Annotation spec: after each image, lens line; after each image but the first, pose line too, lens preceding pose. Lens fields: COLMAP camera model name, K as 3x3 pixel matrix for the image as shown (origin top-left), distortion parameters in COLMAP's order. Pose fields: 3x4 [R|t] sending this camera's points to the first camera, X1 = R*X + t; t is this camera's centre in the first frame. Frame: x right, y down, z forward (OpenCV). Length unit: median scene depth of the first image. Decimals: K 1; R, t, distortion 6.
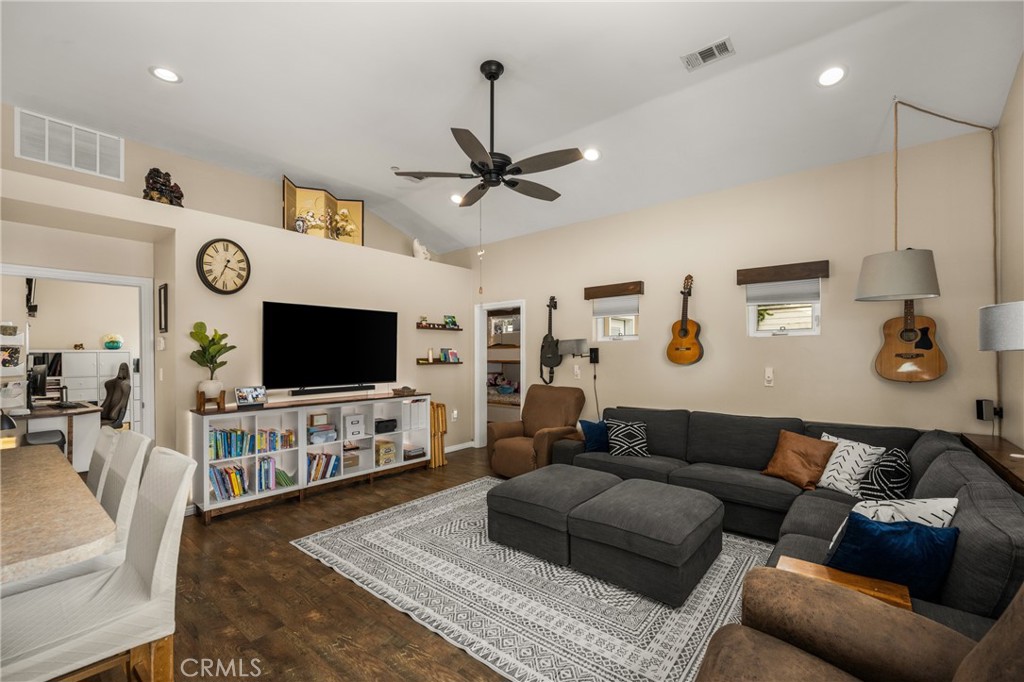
lens RADIAL K [[427.6, 0, 511.0], [0, 427.6, 351.1], [0, 0, 1]] dist [0.001602, -0.000038]
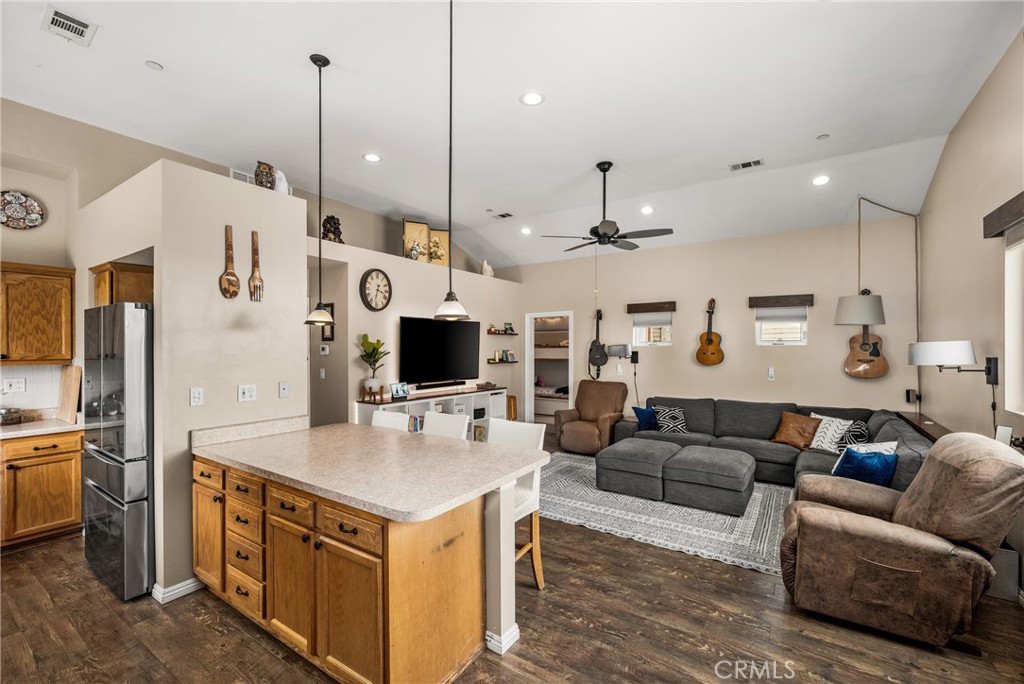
lens RADIAL K [[435.8, 0, 512.0], [0, 435.8, 342.0], [0, 0, 1]] dist [0.000605, 0.000236]
pose [[0.995743, 0.004260, 0.092069, -0.363047], [-0.003950, 0.999986, -0.003547, -0.035964], [-0.092083, 0.003168, 0.995746, -0.333143]]
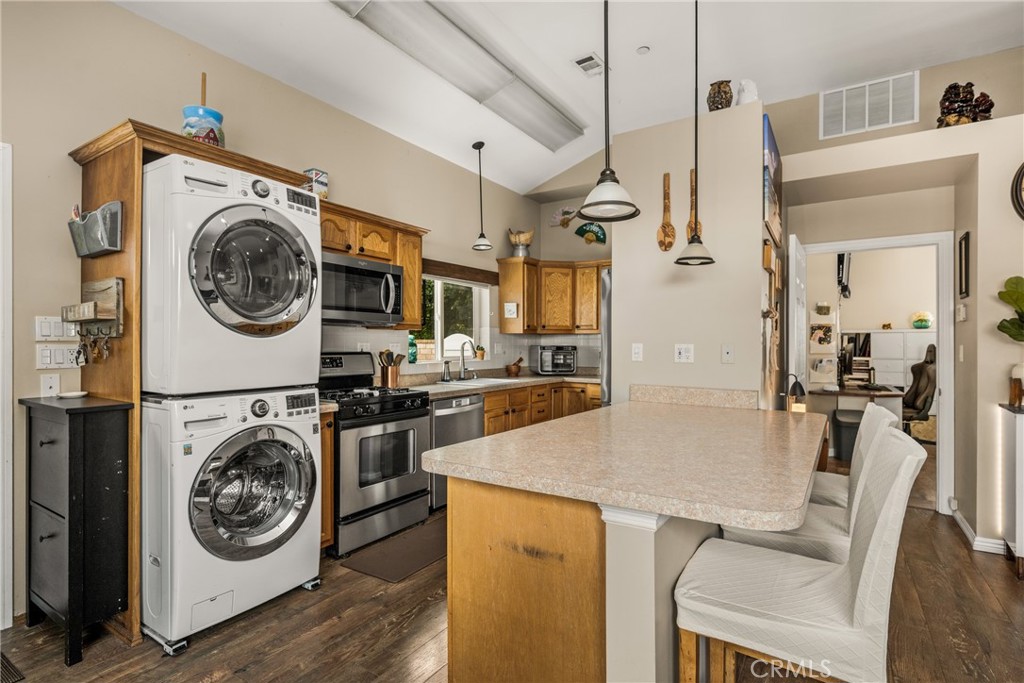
lens RADIAL K [[502.0, 0, 512.0], [0, 502.0, 341.5], [0, 0, 1]] dist [-0.000843, -0.000501]
pose [[0.105537, 0.000987, -0.994415, -0.017163], [-0.000998, 0.999999, 0.000887, 0.031160], [0.994415, 0.000899, 0.105538, 0.107528]]
